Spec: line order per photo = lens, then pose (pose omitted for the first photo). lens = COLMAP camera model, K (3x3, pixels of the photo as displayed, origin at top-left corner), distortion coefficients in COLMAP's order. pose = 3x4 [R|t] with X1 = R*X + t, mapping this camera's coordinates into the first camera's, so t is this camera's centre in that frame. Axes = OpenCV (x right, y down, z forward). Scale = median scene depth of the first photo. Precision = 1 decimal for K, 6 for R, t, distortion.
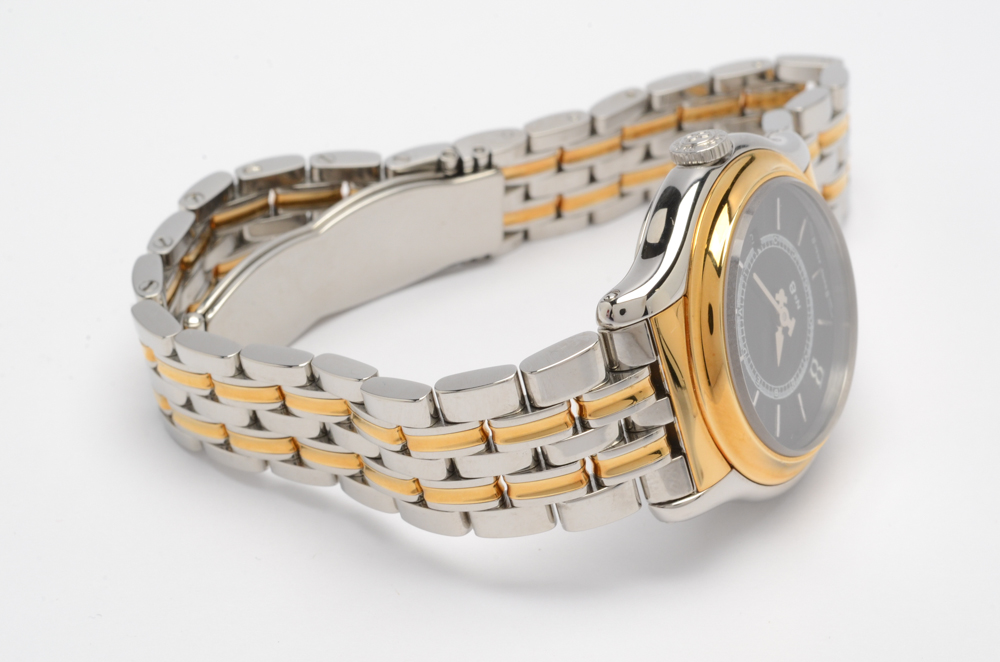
lens RADIAL K [[2571.1, 0, 500.0], [0, 2571.1, 331.0], [0, 0, 1]] dist [0.055699, -3.862986]
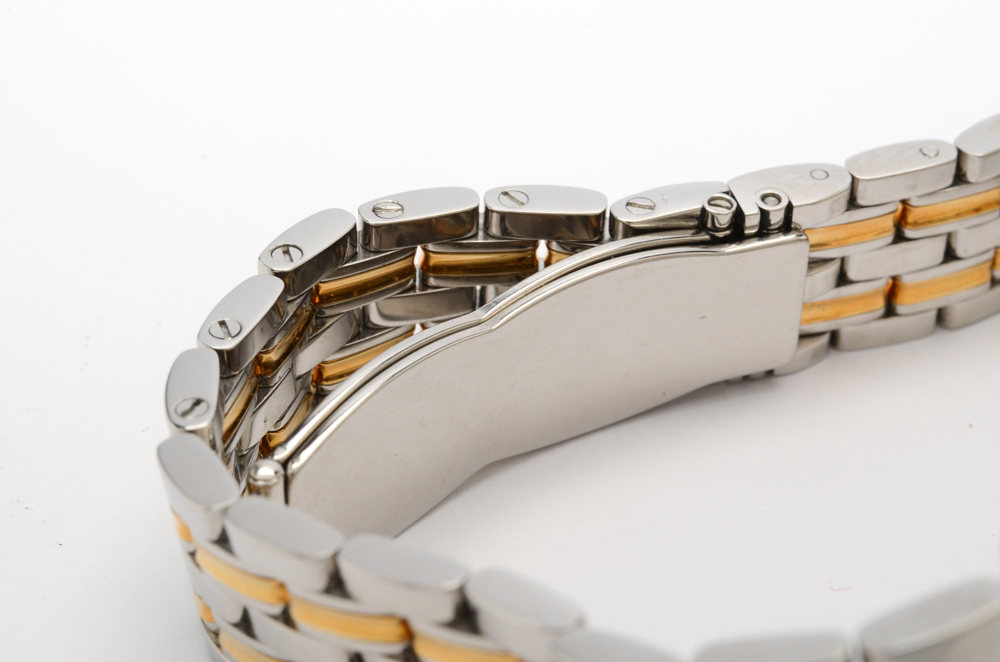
lens RADIAL K [[2571.1, 0, 500.0], [0, 2571.1, 331.0], [0, 0, 1]] dist [0.055699, -3.862986]
pose [[0.995644, 0.066460, -0.065392, -0.030059], [-0.065478, 0.997708, 0.017057, -0.046491], [0.066375, -0.012701, 0.997714, 0.408994]]
